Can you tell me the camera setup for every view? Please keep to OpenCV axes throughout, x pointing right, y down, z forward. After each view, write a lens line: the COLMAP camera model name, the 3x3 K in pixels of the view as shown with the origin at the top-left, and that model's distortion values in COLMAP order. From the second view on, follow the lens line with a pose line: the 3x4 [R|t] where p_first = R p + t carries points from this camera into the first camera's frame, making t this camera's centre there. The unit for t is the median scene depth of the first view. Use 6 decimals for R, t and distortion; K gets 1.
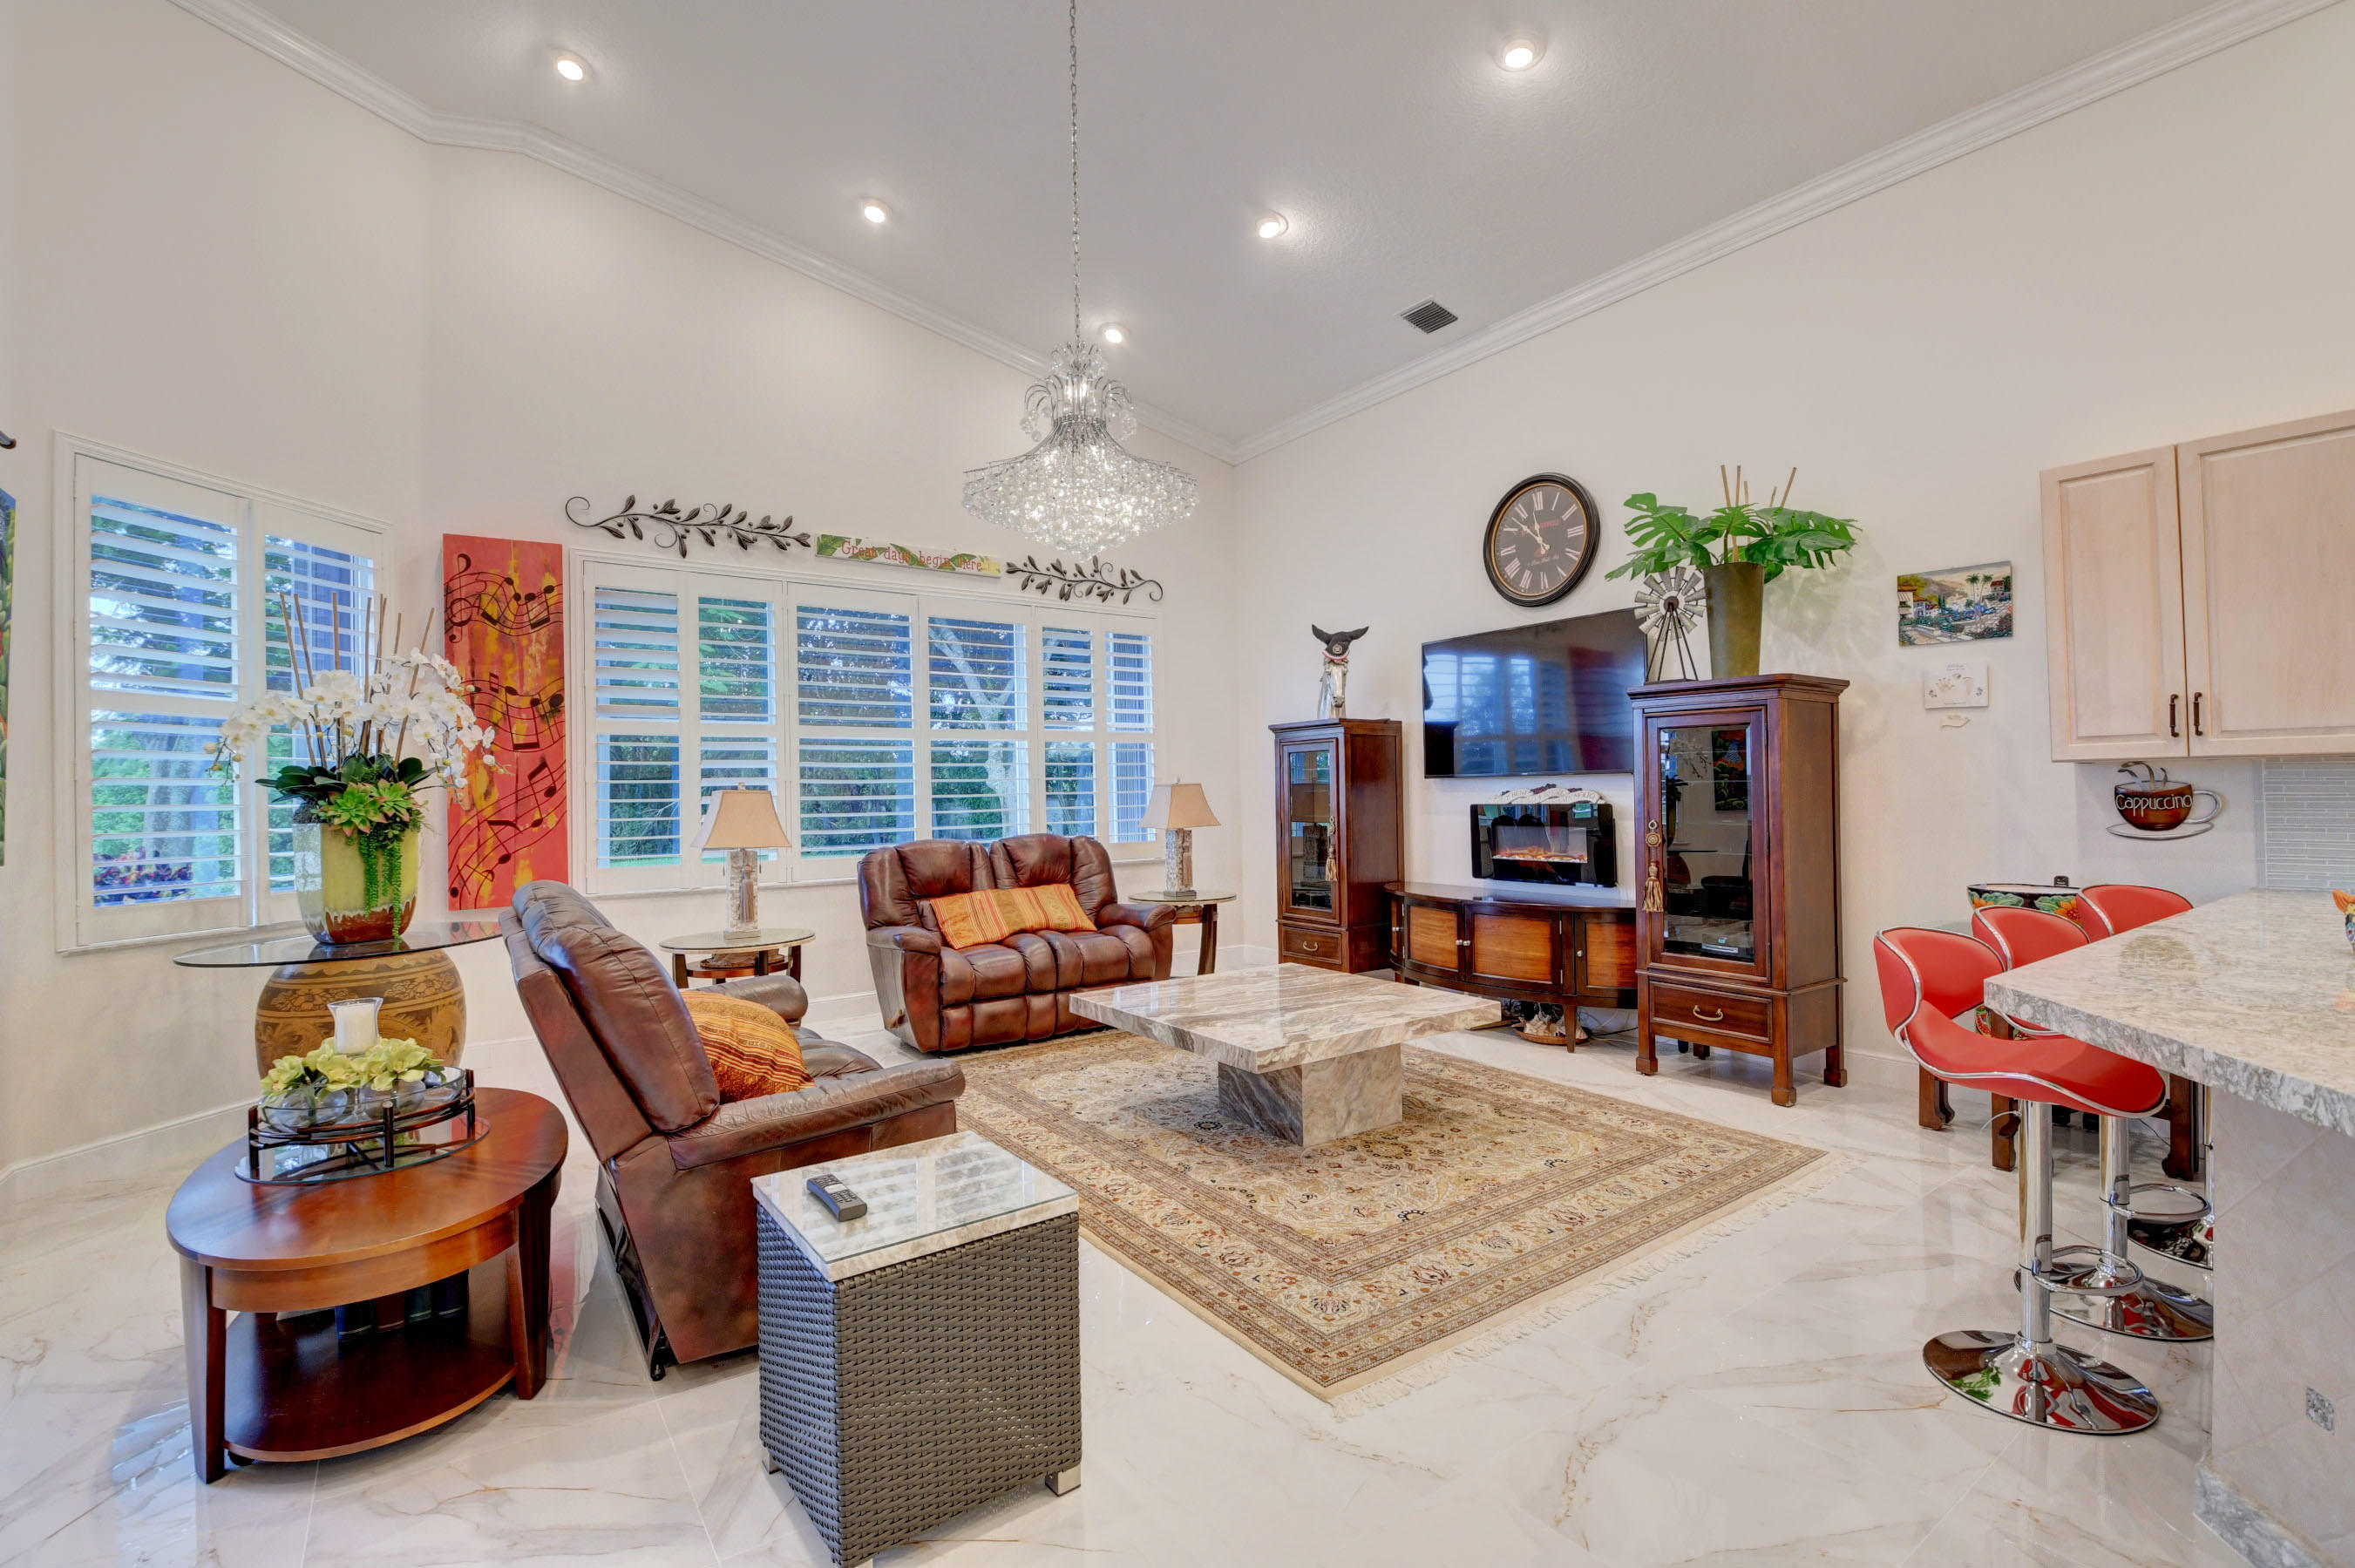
lens RADIAL K [[1033.0, 0, 1171.7], [0, 1033.0, 777.2], [0, 0, 1]] dist [0.015102, -0.027044]
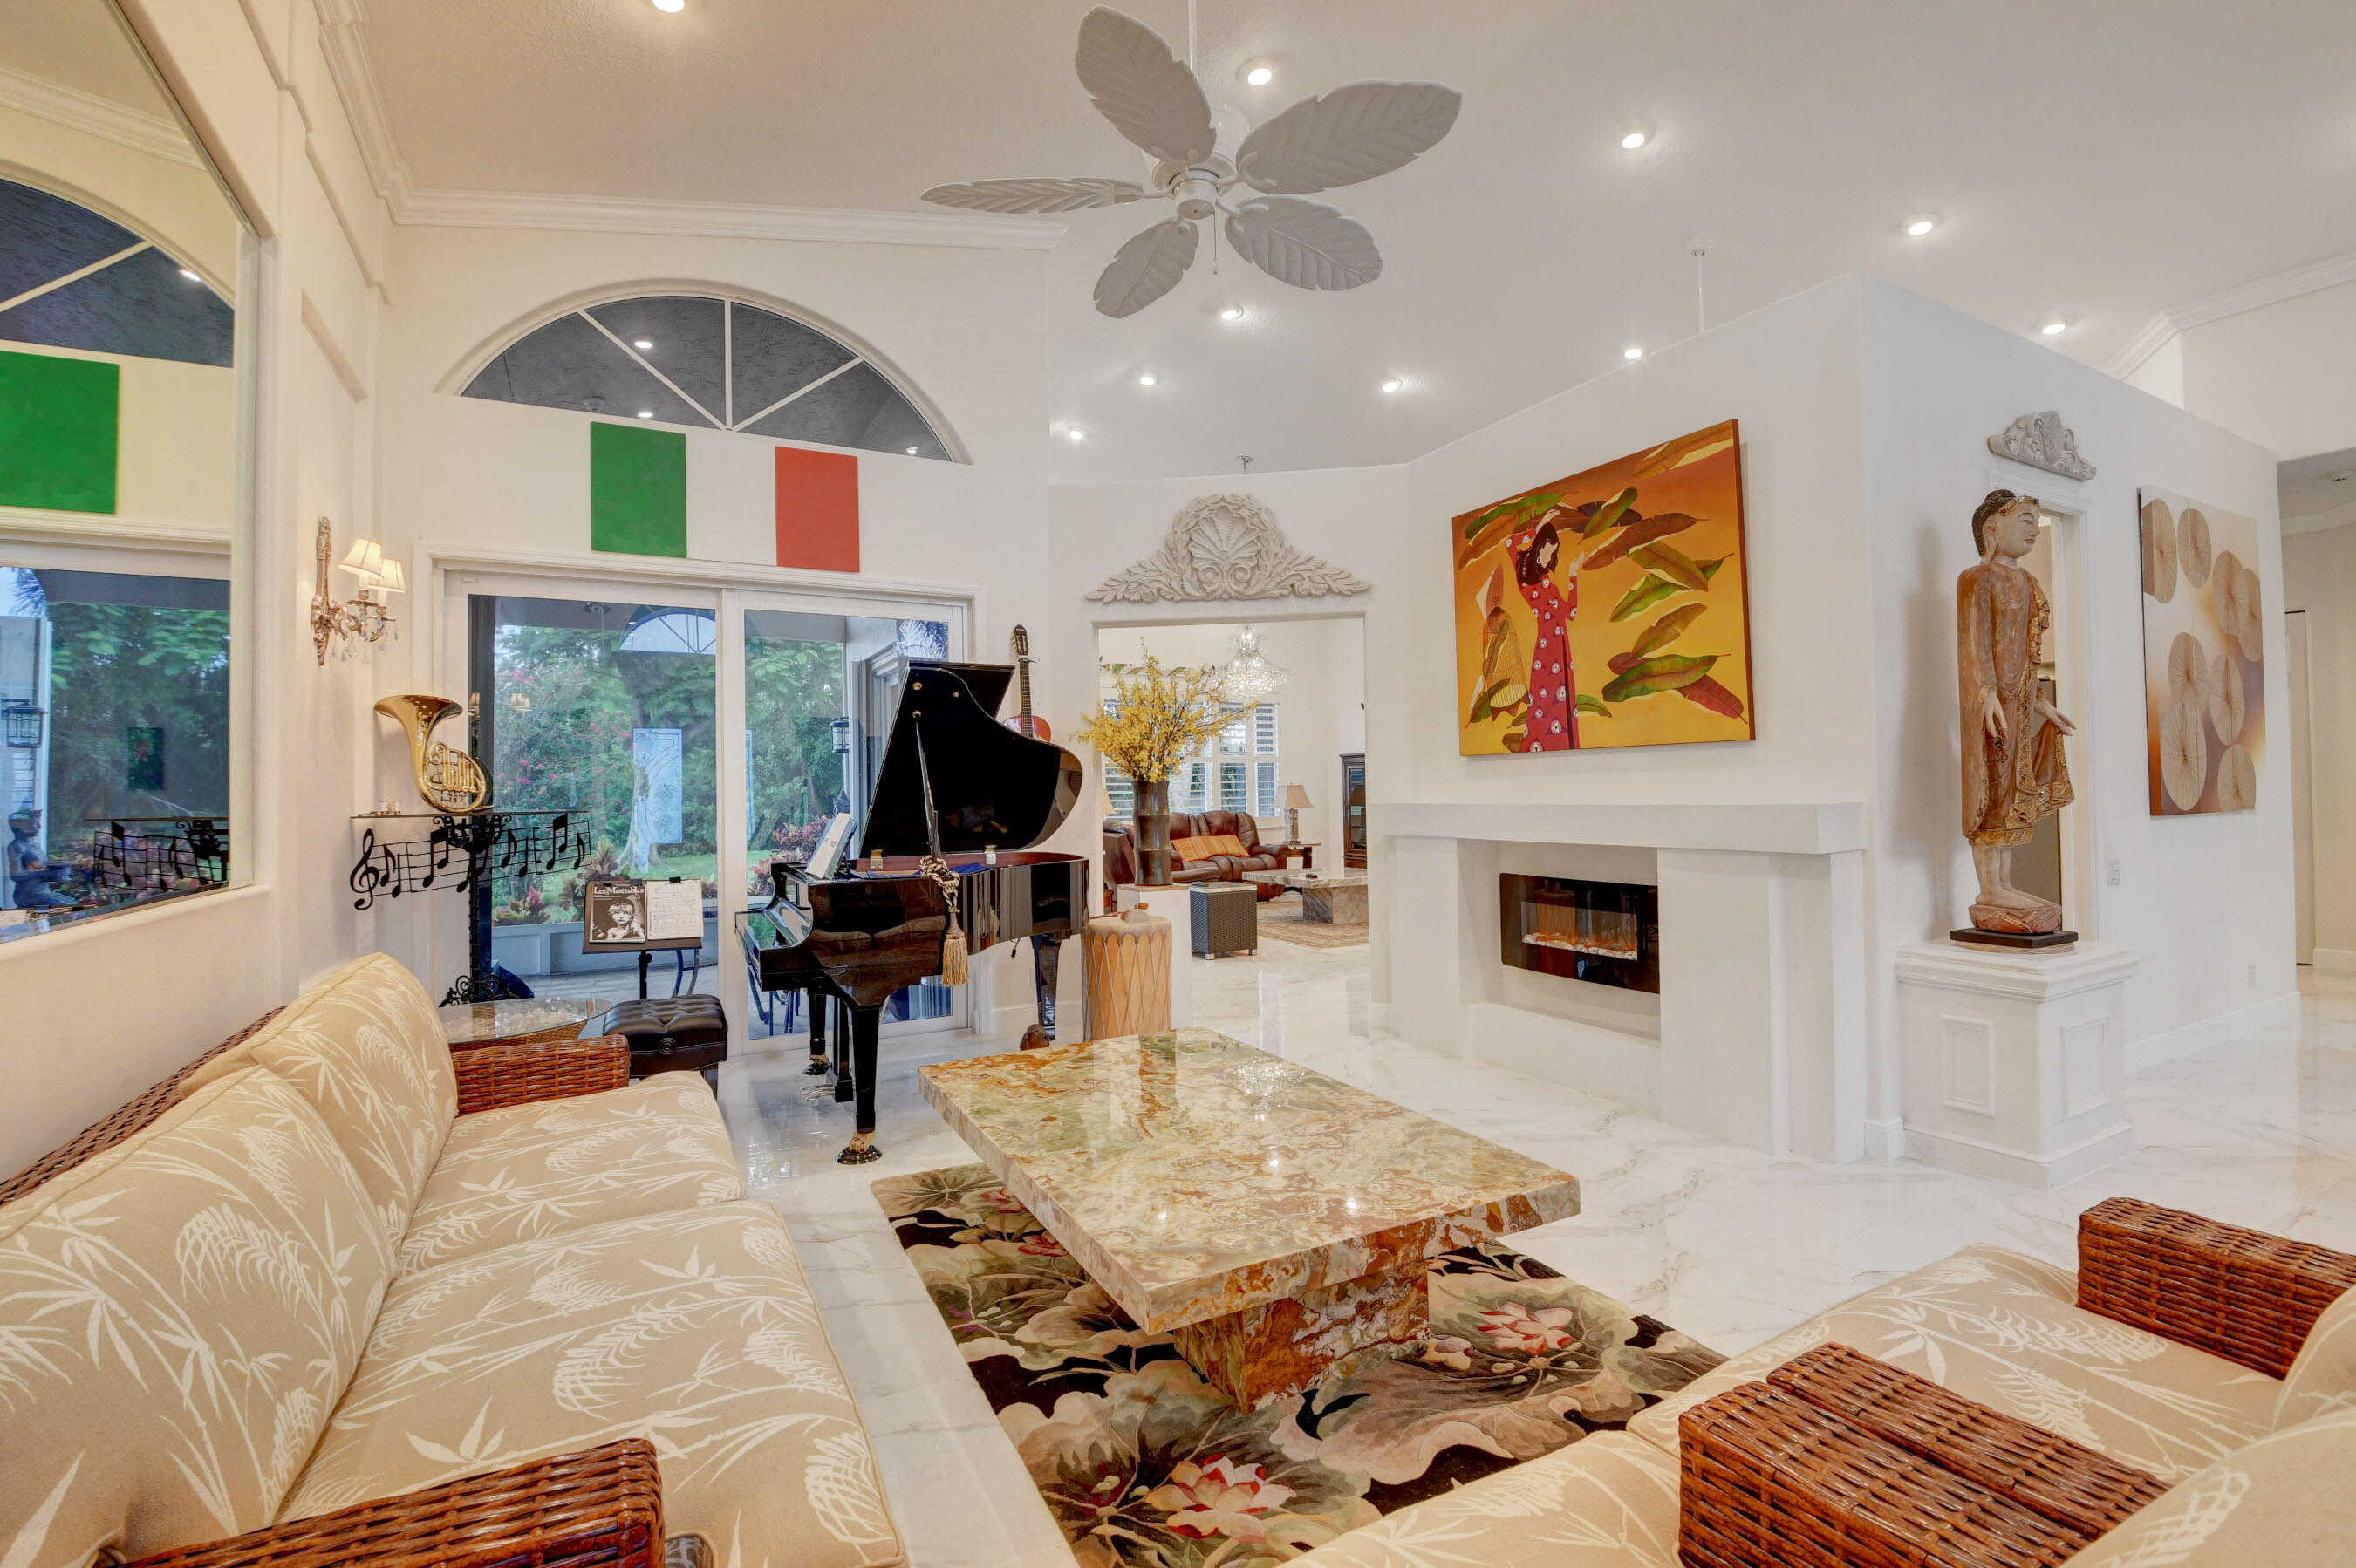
lens RADIAL K [[1027.2, 0, 1167.7], [0, 1027.2, 777.8], [0, 0, 1]] dist [0.026007, -0.040567]
pose [[0.991642, 0.000420, -0.129017, 0.027910], [0.000161, 0.999990, 0.004488, -0.017479], [0.129018, -0.004471, 0.991632, -1.009557]]
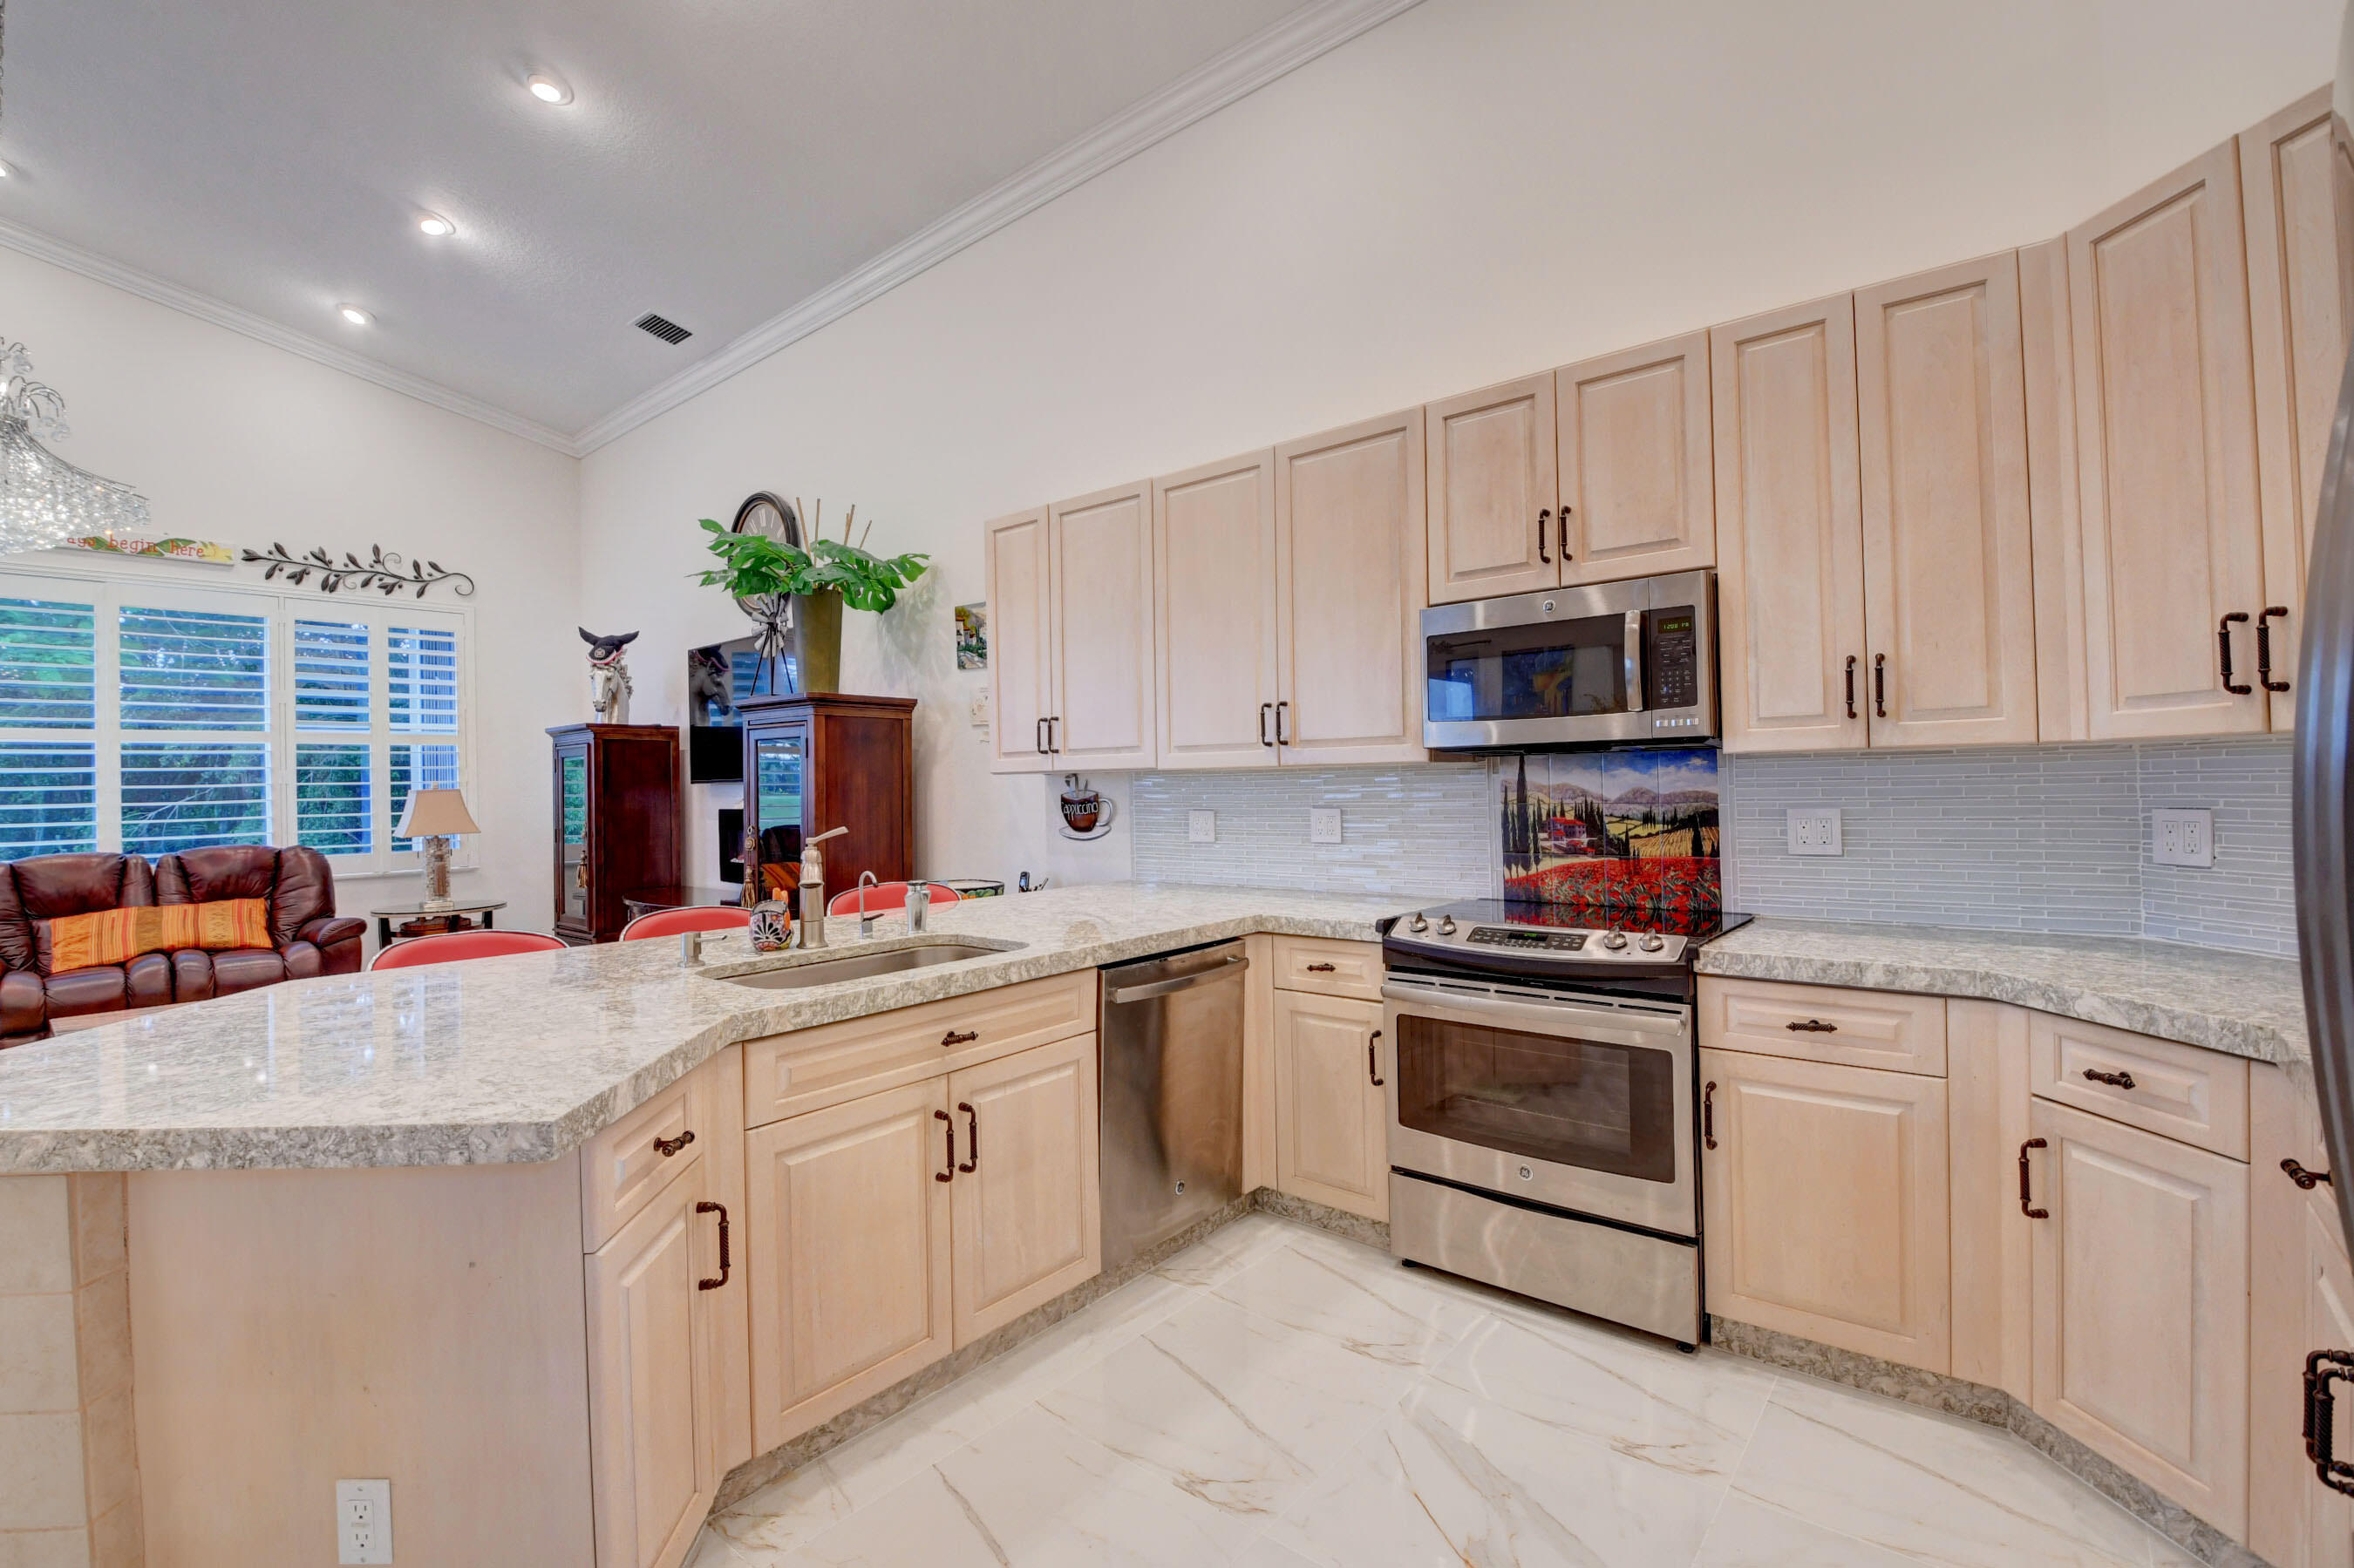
lens RADIAL K [[1054.6, 0, 1166.7], [0, 1054.6, 773.1], [0, 0, 1]] dist [0.023849, -0.034591]
pose [[0.968885, -0.001061, 0.247509, 0.458400], [0.000724, 0.999999, 0.001452, -0.010764], [-0.247511, -0.001228, 0.968884, -0.123207]]
